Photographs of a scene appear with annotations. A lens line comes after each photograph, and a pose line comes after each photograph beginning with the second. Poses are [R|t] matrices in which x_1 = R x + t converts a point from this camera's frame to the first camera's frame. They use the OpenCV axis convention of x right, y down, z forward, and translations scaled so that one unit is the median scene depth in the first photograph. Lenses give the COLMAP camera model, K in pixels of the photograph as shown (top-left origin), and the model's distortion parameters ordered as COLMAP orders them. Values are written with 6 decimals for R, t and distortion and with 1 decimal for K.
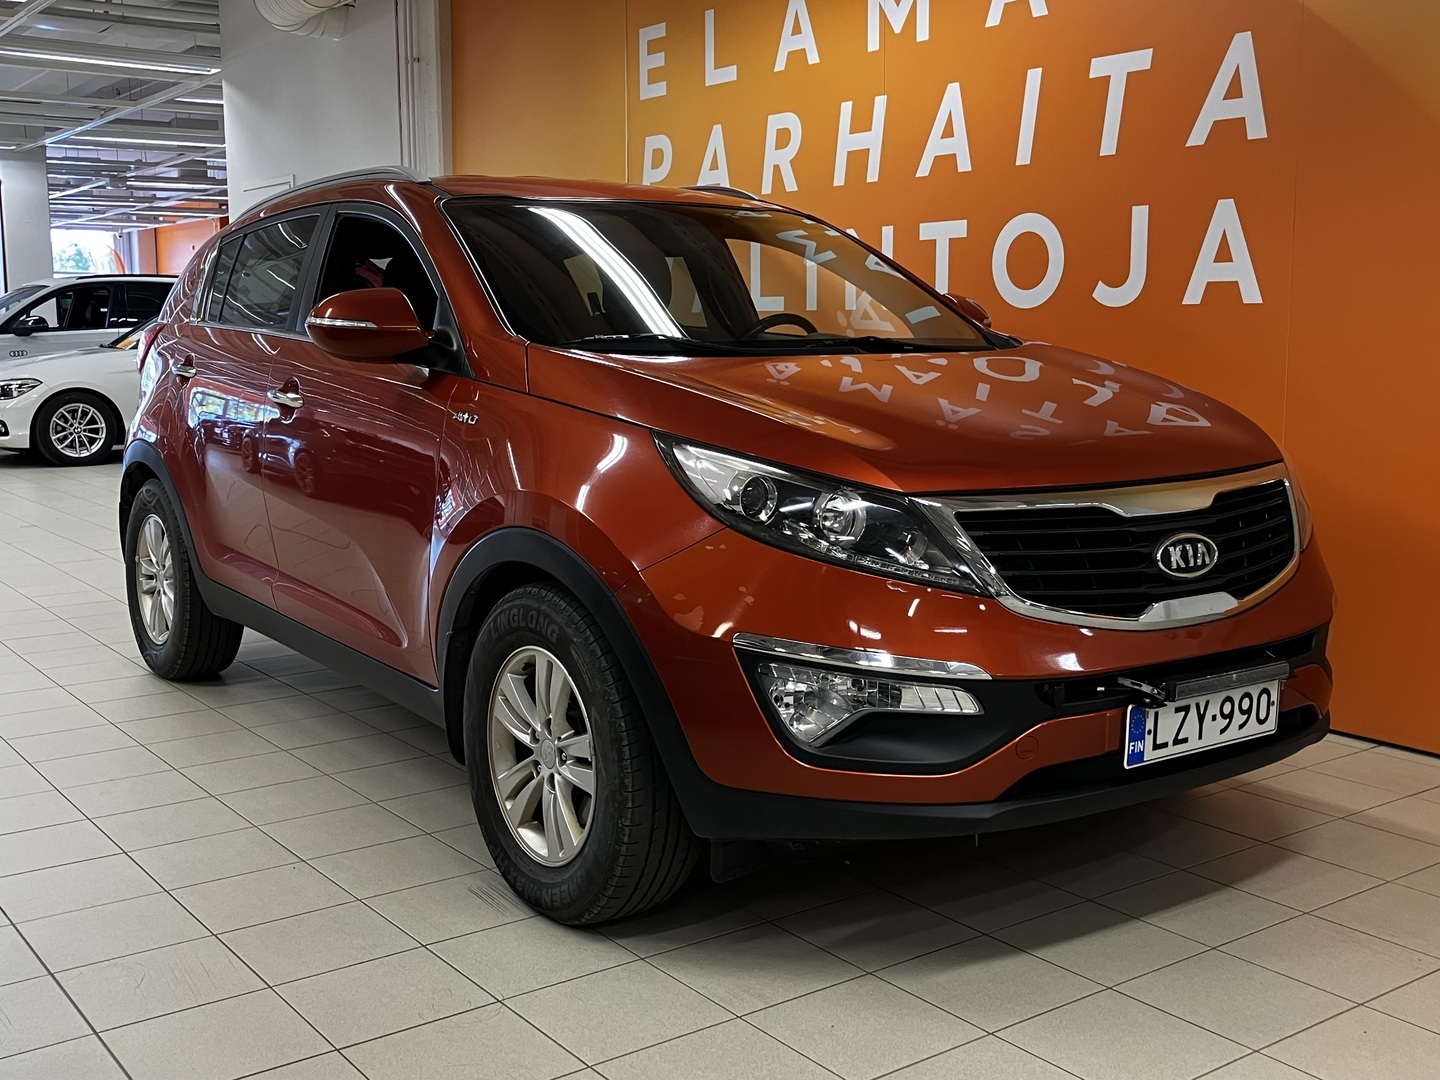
lens RADIAL K [[1540.8, 0, 661.3], [0, 1540.8, 580.3], [0, 0, 1]] dist [0.039447, 0.000000]
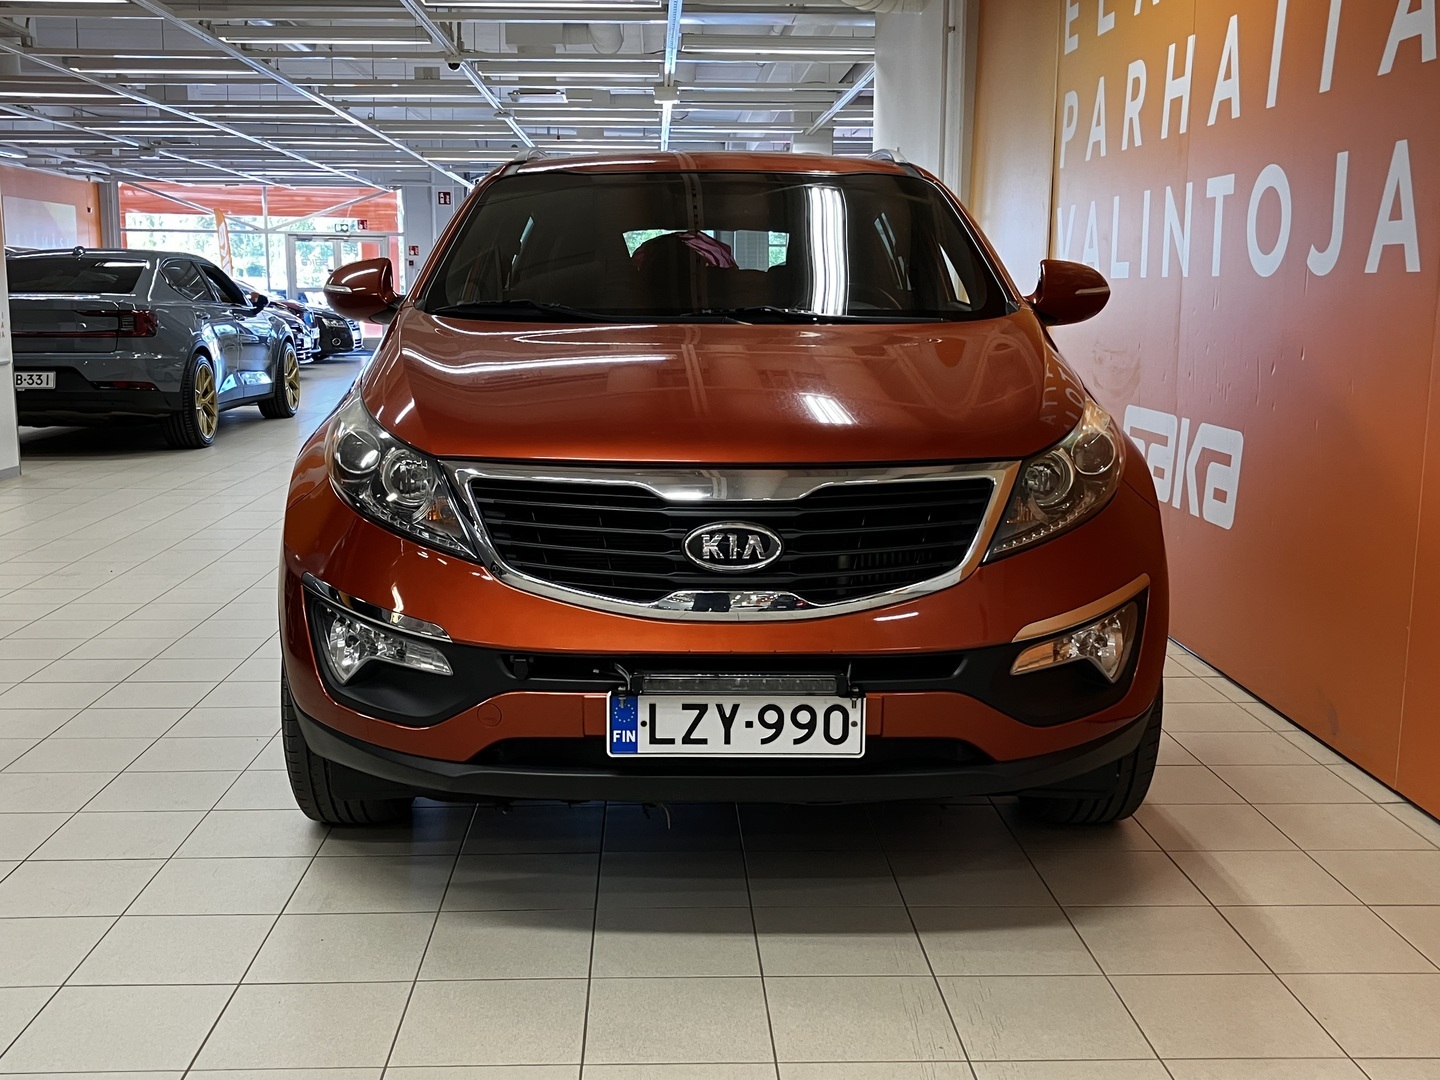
lens RADIAL K [[1540.8, 0, 675.7], [0, 1540.8, 555.2], [0, 0, 1]] dist [0.039447, 0.000000]
pose [[0.826829, 0.102816, -0.552976, 0.825545], [-0.099407, 0.994386, 0.036251, -0.041158], [0.553599, 0.024996, 0.832408, 0.207176]]
